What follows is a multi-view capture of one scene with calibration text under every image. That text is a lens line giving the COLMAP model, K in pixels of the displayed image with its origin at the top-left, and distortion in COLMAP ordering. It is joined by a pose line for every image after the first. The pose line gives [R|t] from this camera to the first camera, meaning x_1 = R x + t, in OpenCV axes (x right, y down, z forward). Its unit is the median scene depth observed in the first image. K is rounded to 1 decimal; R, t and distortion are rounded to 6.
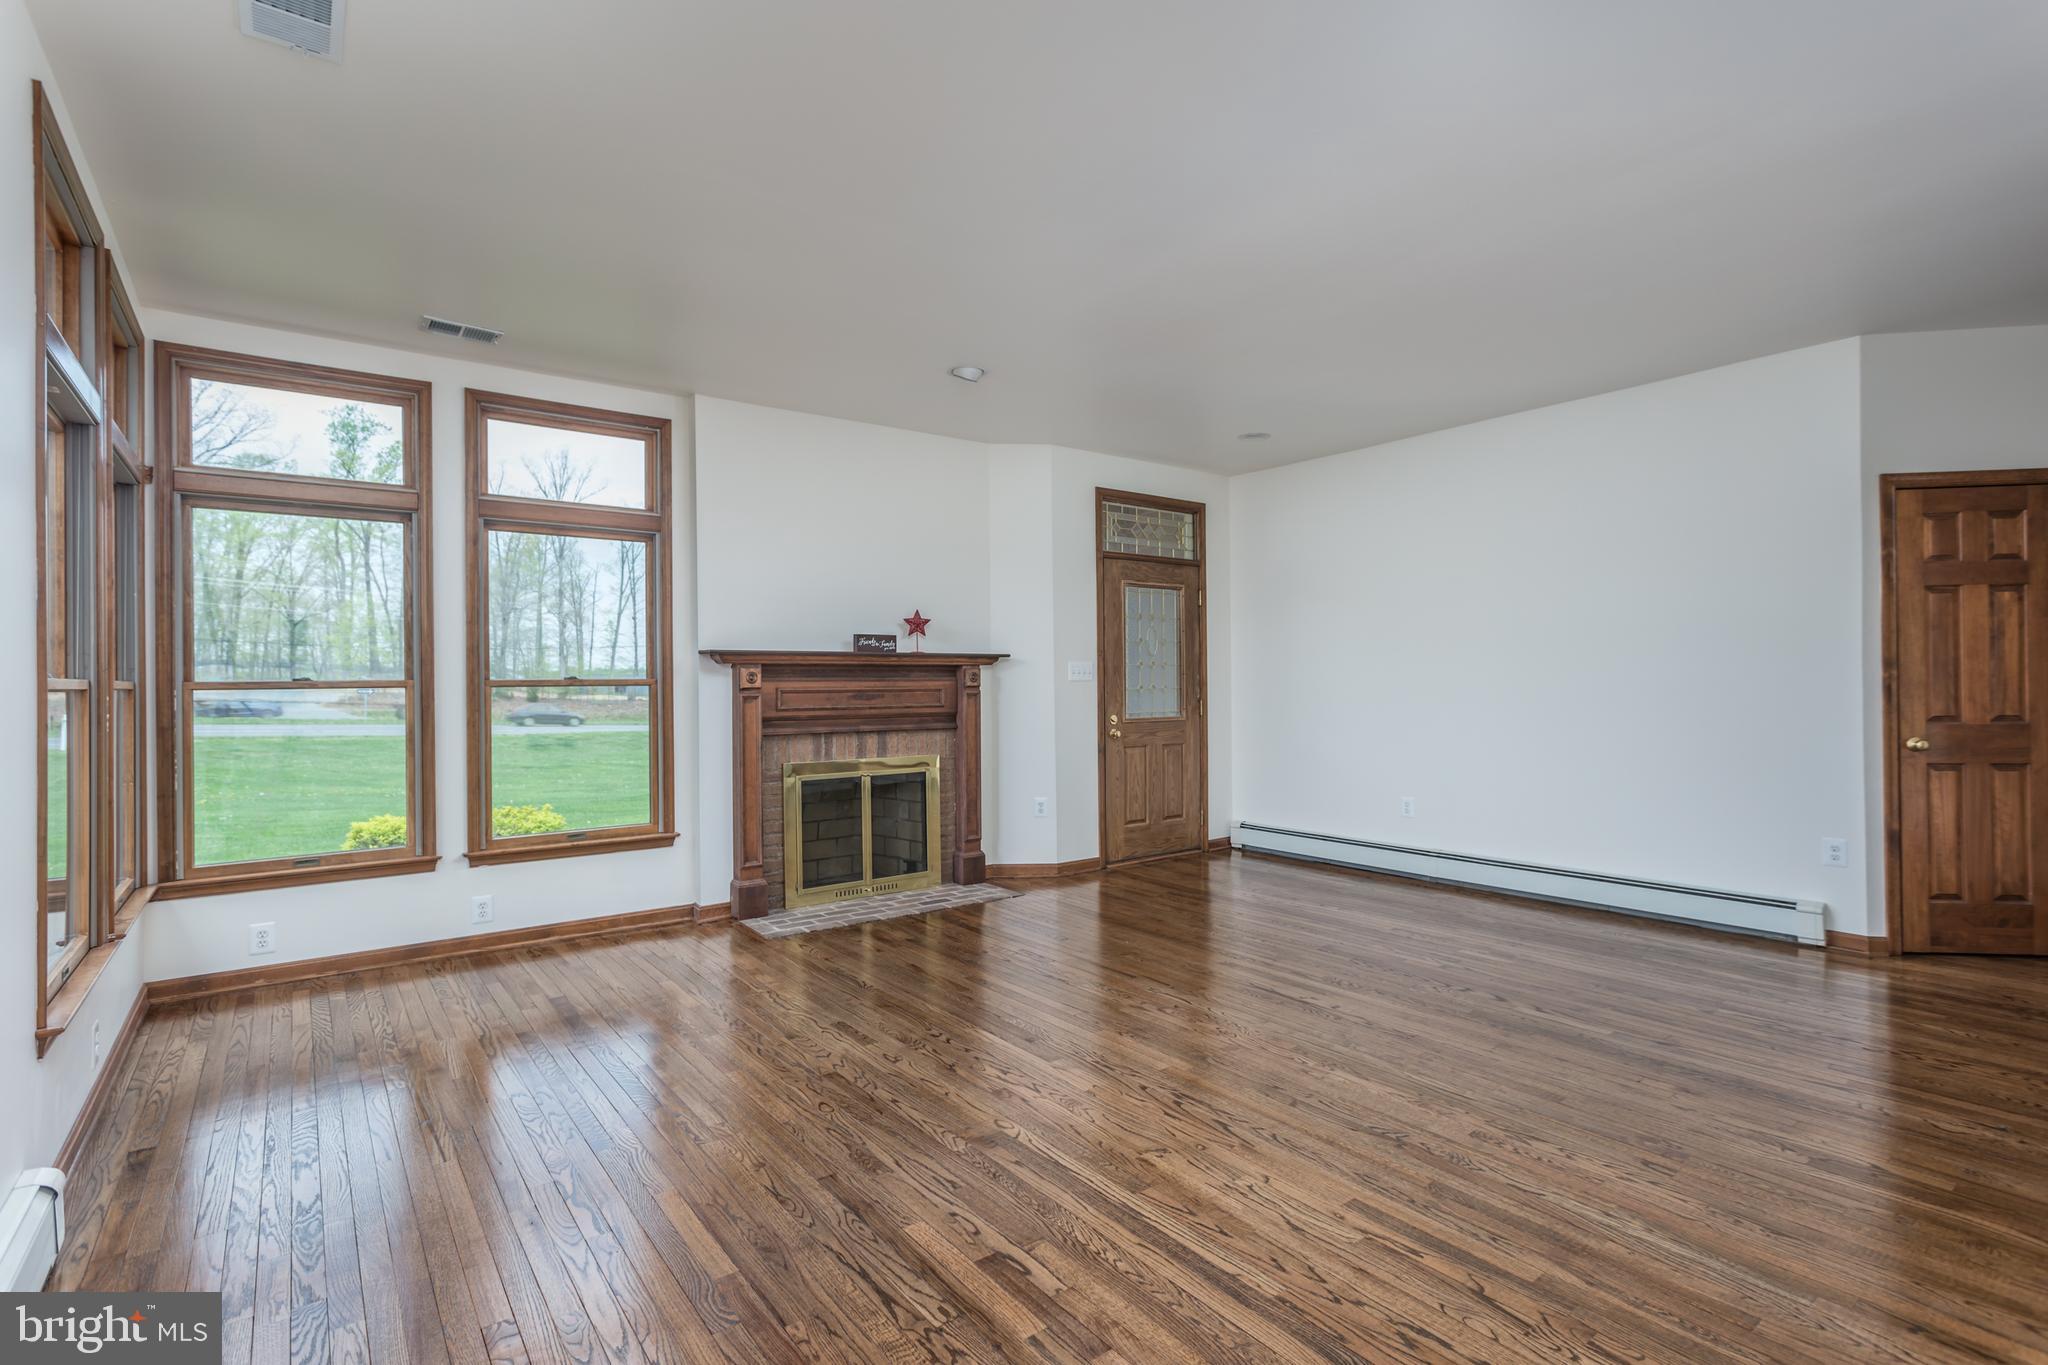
lens RADIAL K [[963.1, 0, 1014.8], [0, 963.1, 678.3], [0, 0, 1]] dist [0.007840, -0.000015]
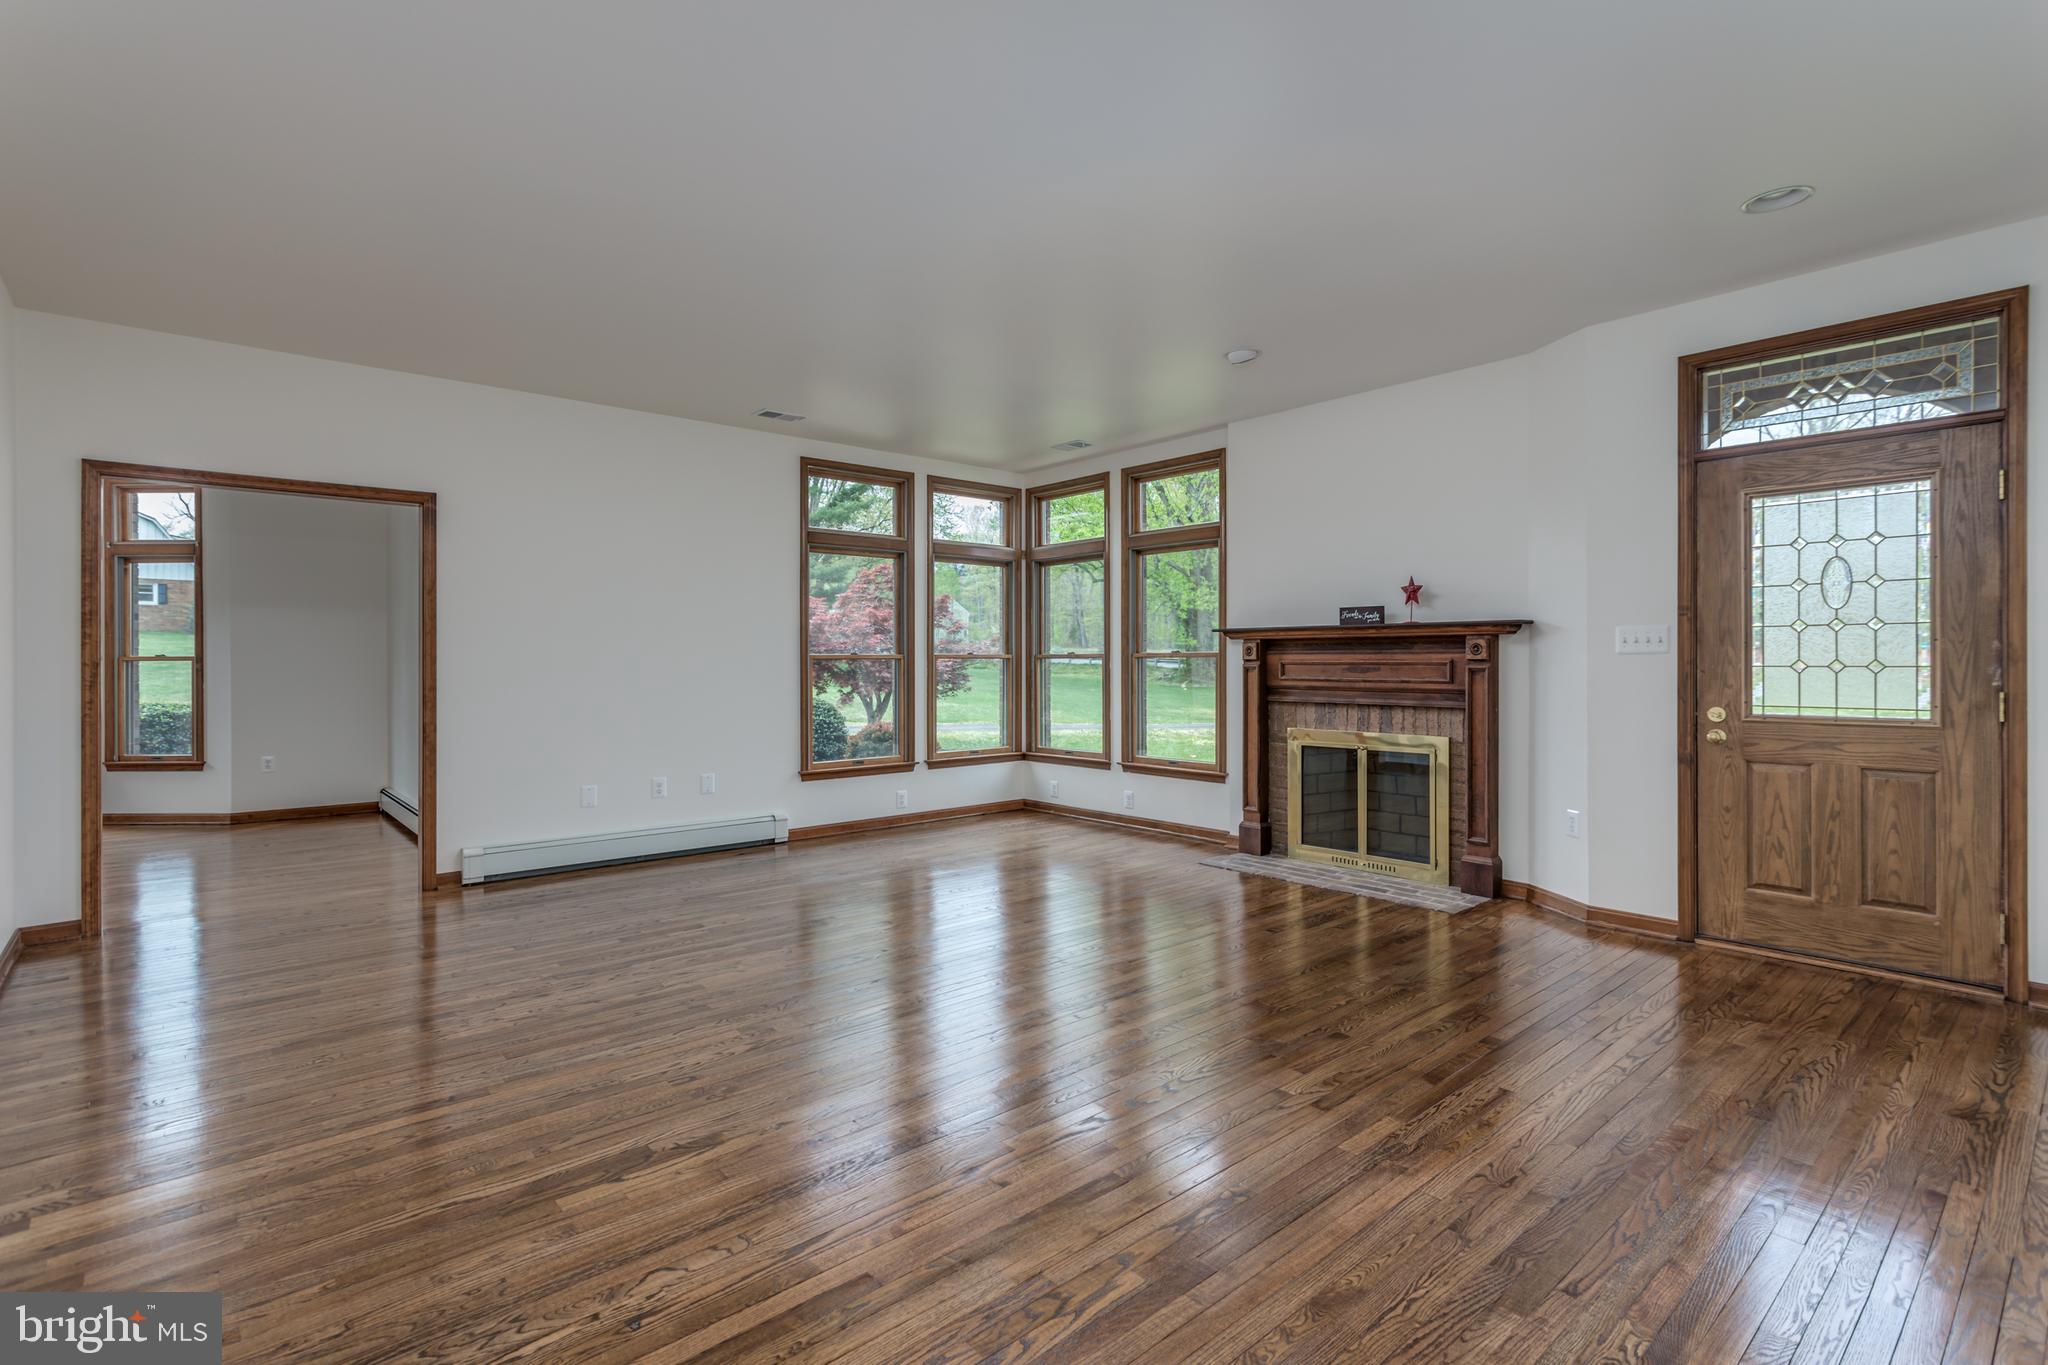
lens RADIAL K [[963.1, 0, 1031.7], [0, 963.1, 675.5], [0, 0, 1]] dist [0.007840, -0.000015]
pose [[0.080199, 0.024184, -0.996485, 0.811905], [0.007925, 0.999659, 0.024899, -0.002494], [0.996747, -0.009894, 0.079980, 0.586237]]
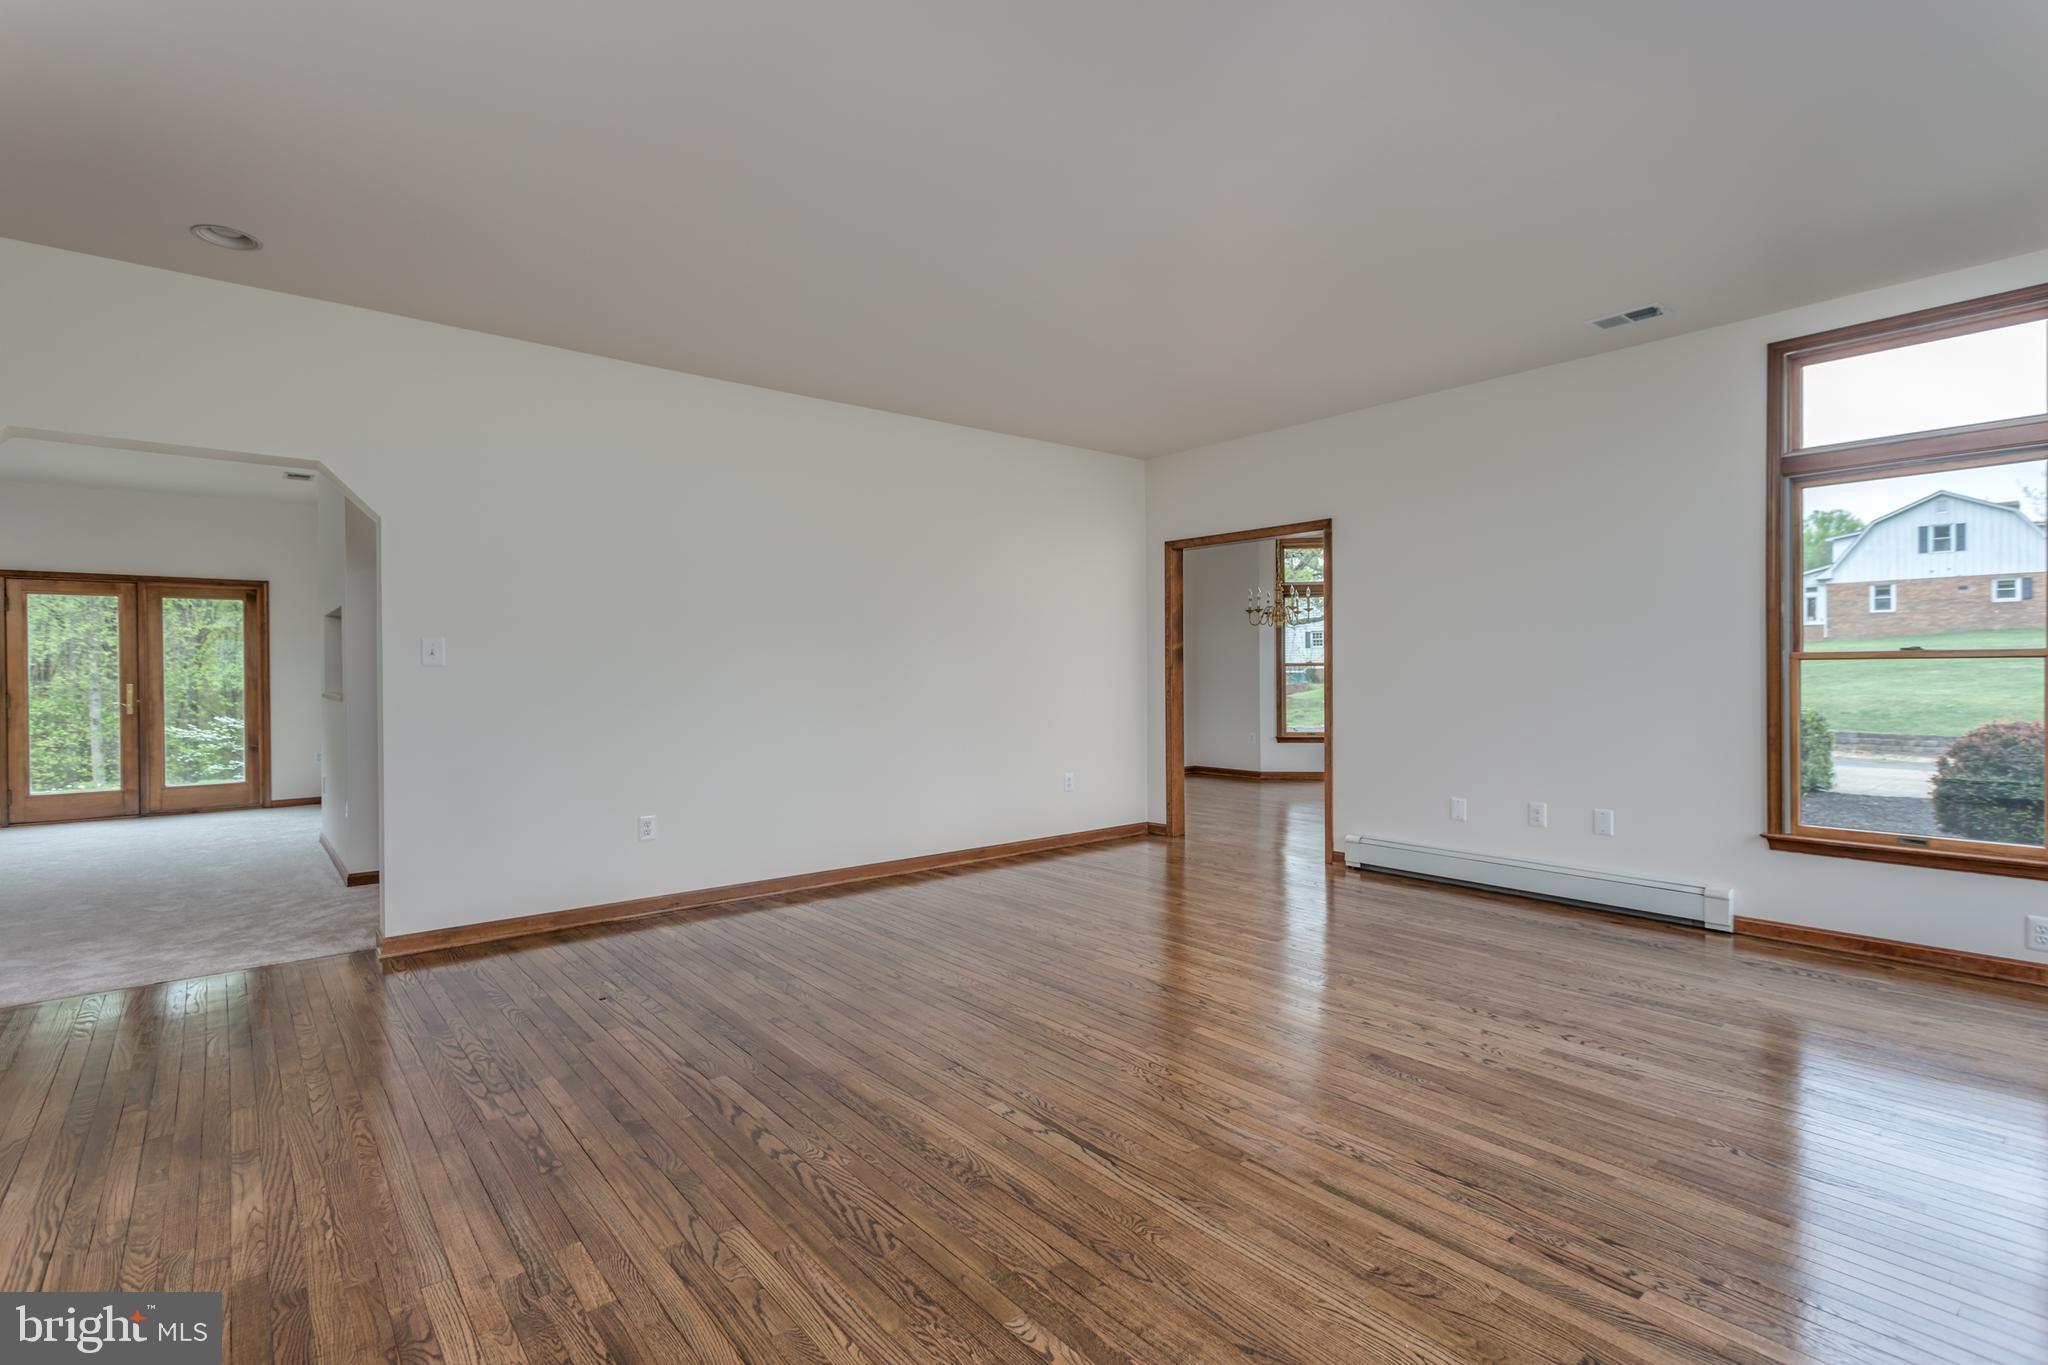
lens RADIAL K [[963.1, 0, 1016.0], [0, 963.1, 677.2], [0, 0, 1]] dist [0.007840, -0.000015]
pose [[-0.998755, 0.016536, -0.047063, 0.235254], [0.016524, 0.999863, 0.000646, 0.008645], [0.047068, -0.000133, -0.998892, 1.139661]]
